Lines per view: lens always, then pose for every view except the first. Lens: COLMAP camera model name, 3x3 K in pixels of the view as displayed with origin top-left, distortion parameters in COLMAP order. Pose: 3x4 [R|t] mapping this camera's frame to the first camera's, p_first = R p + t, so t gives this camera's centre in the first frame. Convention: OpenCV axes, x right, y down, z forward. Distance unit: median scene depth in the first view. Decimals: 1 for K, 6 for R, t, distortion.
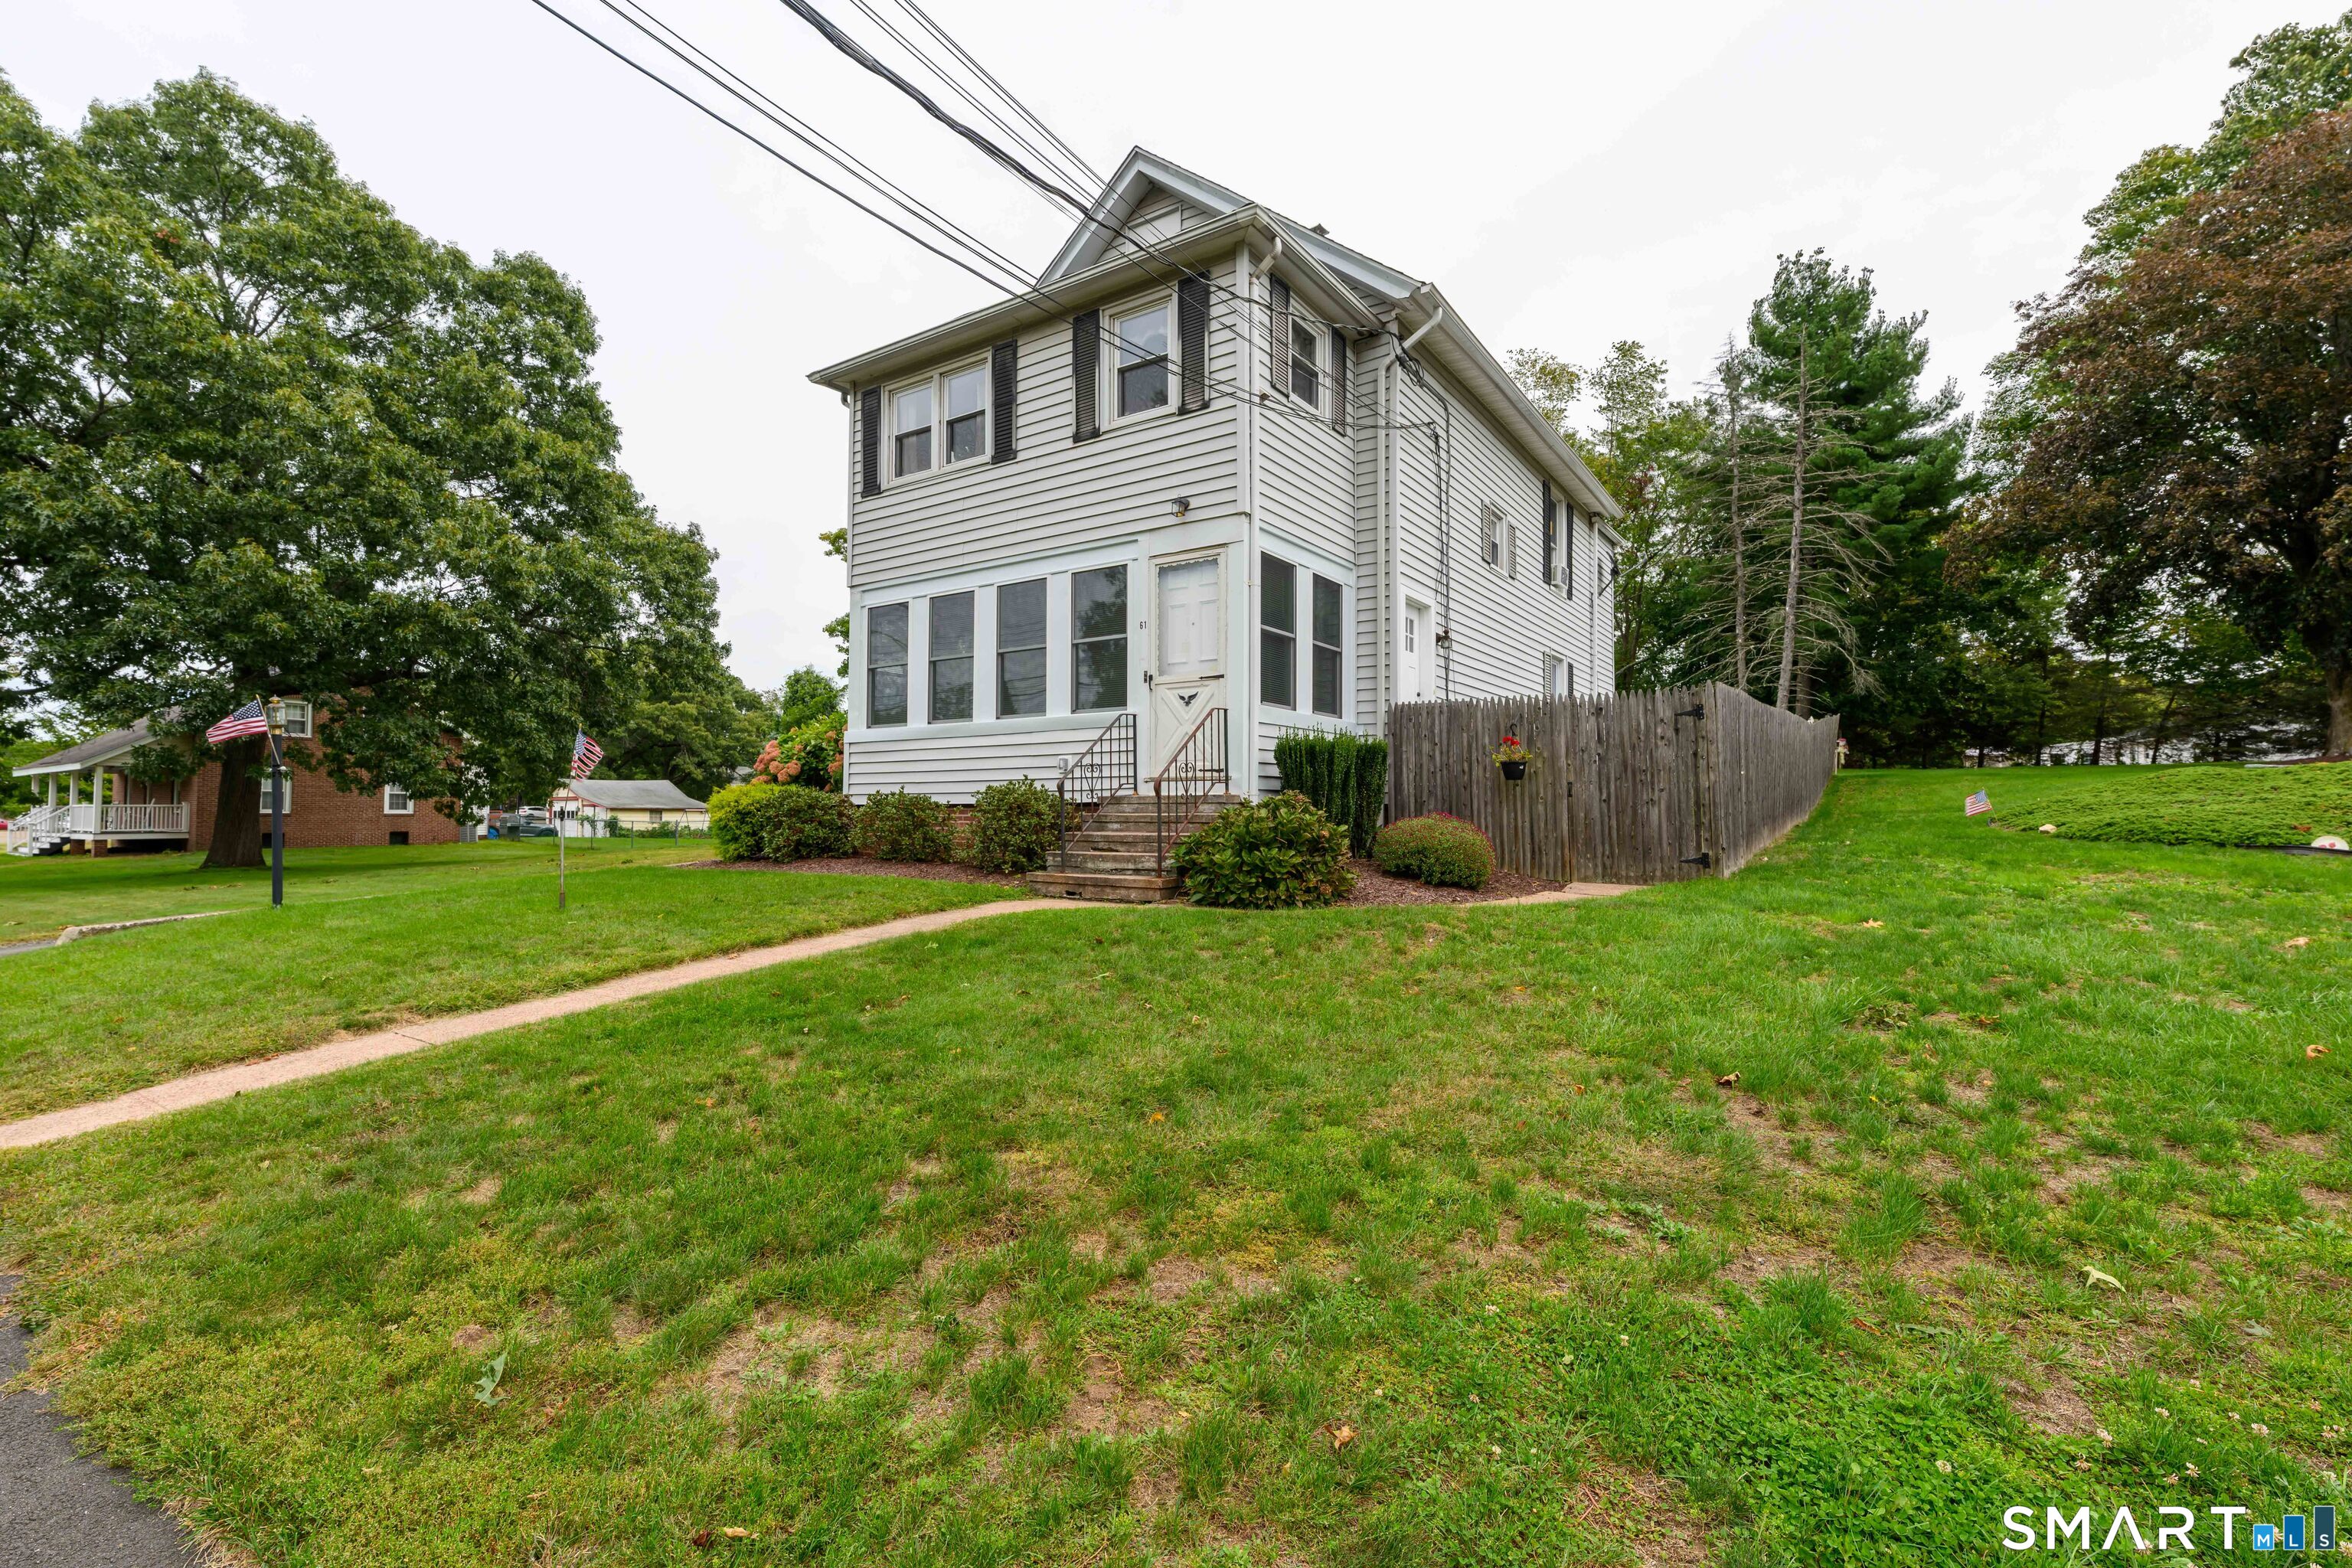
lens RADIAL K [[1063.0, 0, 1171.7], [0, 1063.0, 783.7], [0, 0, 1]] dist [0.001459, 0.000111]
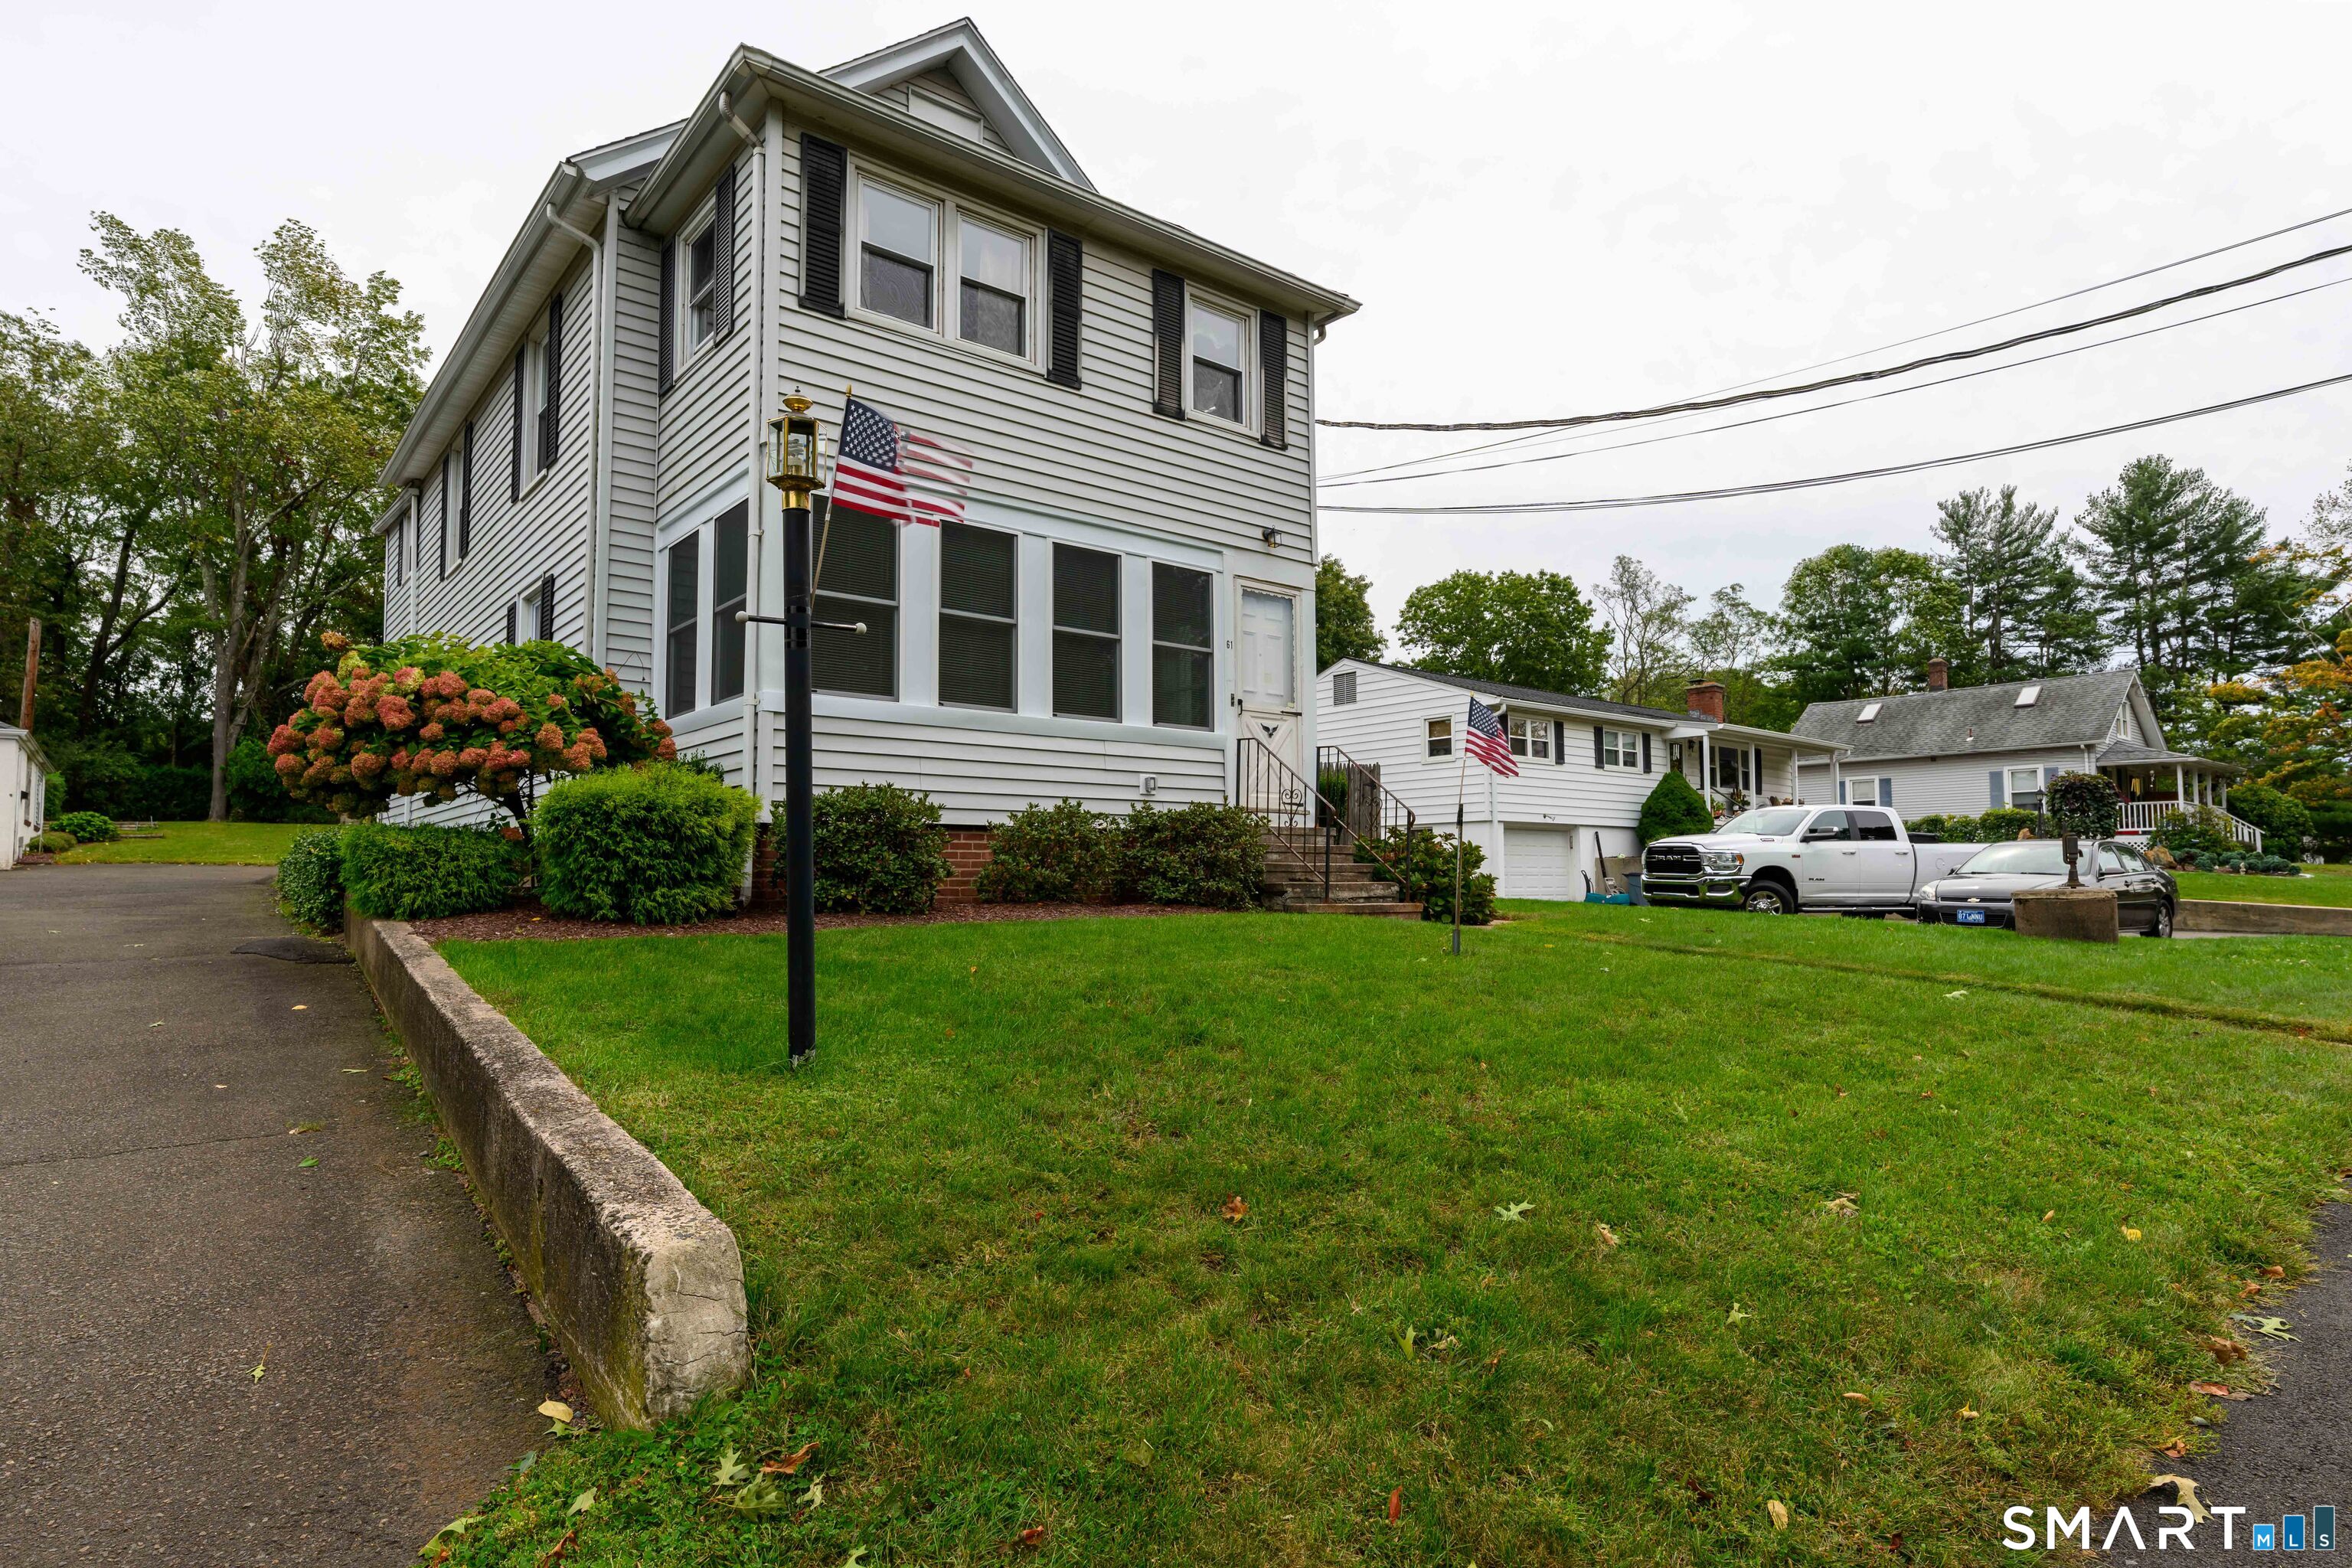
lens RADIAL K [[1228.5, 0, 1175.2], [0, 1228.5, 796.3], [0, 0, 1]] dist [-0.002180, -0.000038]
pose [[0.282188, 0.059770, 0.957495, -1.012871], [-0.029839, 0.998121, -0.053512, 0.042253], [-0.958895, -0.013470, 0.283441, 0.693074]]
